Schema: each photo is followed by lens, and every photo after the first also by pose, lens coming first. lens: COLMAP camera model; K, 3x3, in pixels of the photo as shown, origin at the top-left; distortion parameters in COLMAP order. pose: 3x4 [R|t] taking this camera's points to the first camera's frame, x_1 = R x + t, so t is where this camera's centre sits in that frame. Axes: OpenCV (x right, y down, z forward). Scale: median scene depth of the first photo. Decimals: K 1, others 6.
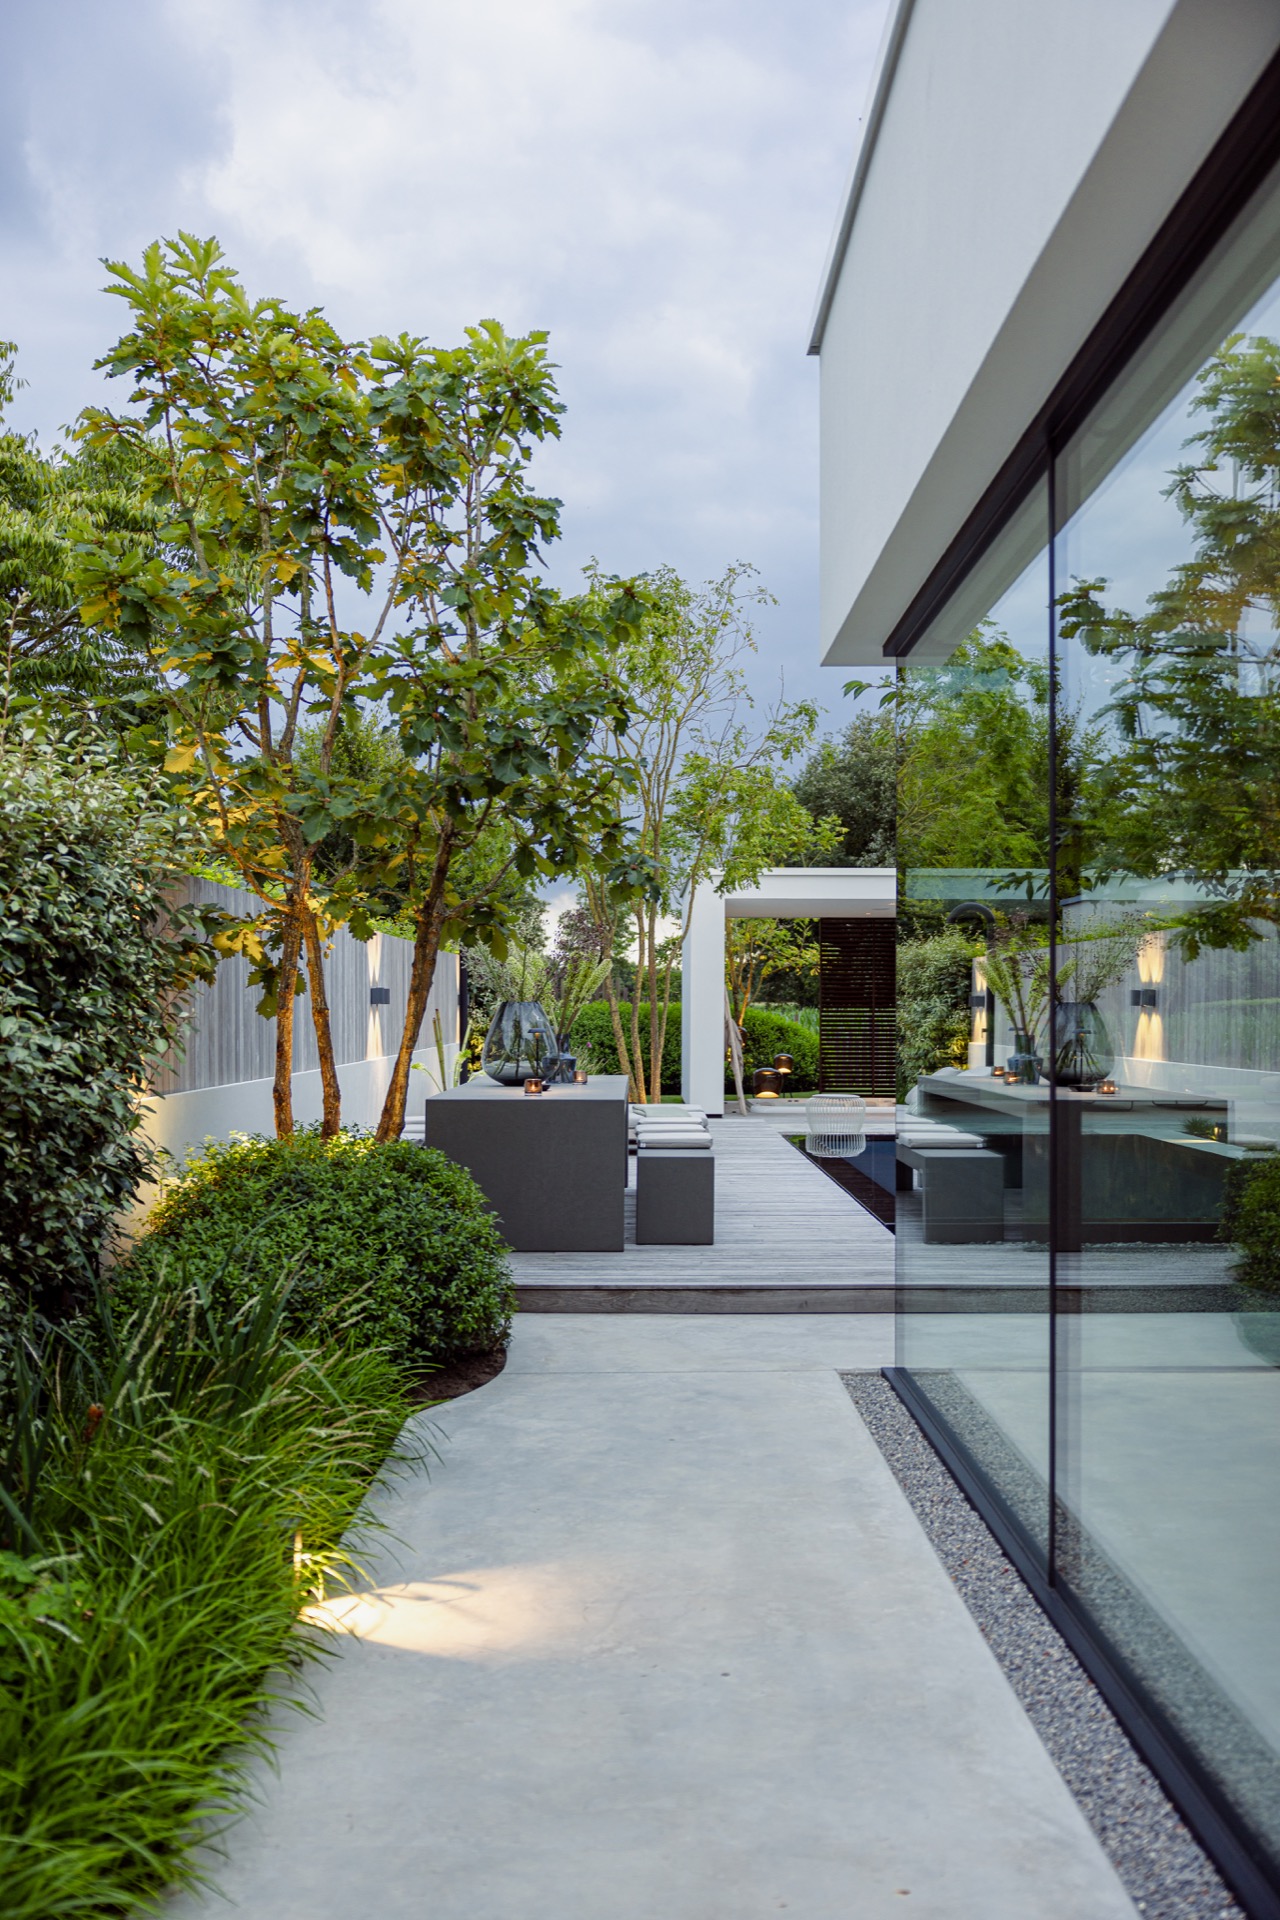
lens RADIAL K [[1853.3, 0, 640.0], [0, 1853.3, 960.0], [0, 0, 1]] dist [-0.000050, -0.000070]
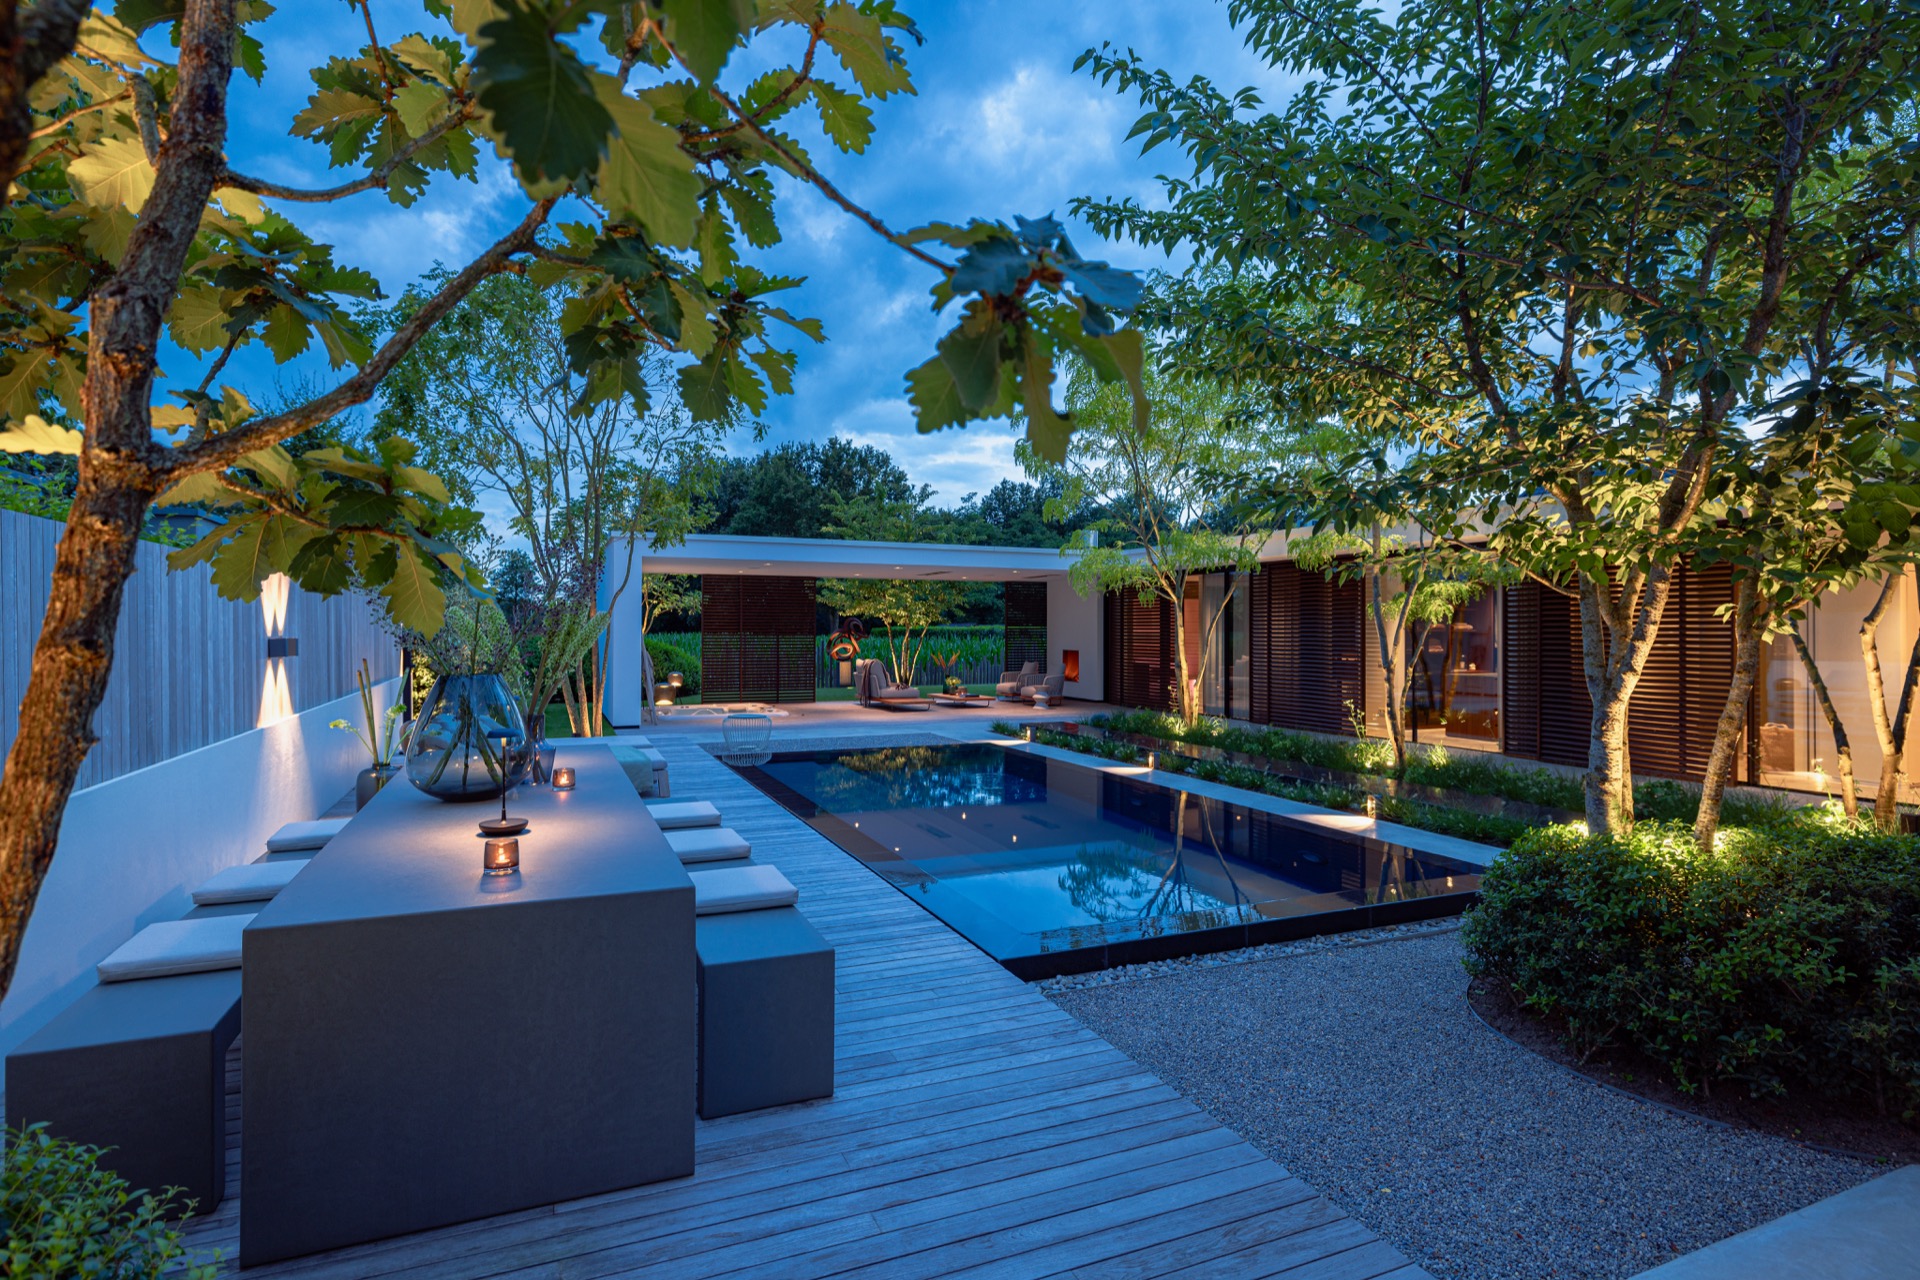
lens RADIAL K [[986.1, 0, 960.0], [0, 986.1, 640.0], [0, 0, 1]] dist [-0.000101, 0.000008]
pose [[0.919140, -0.002416, 0.393924, -0.024940], [-0.012190, 0.999328, 0.034571, -0.002642], [-0.393742, -0.036578, 0.918493, 0.357976]]
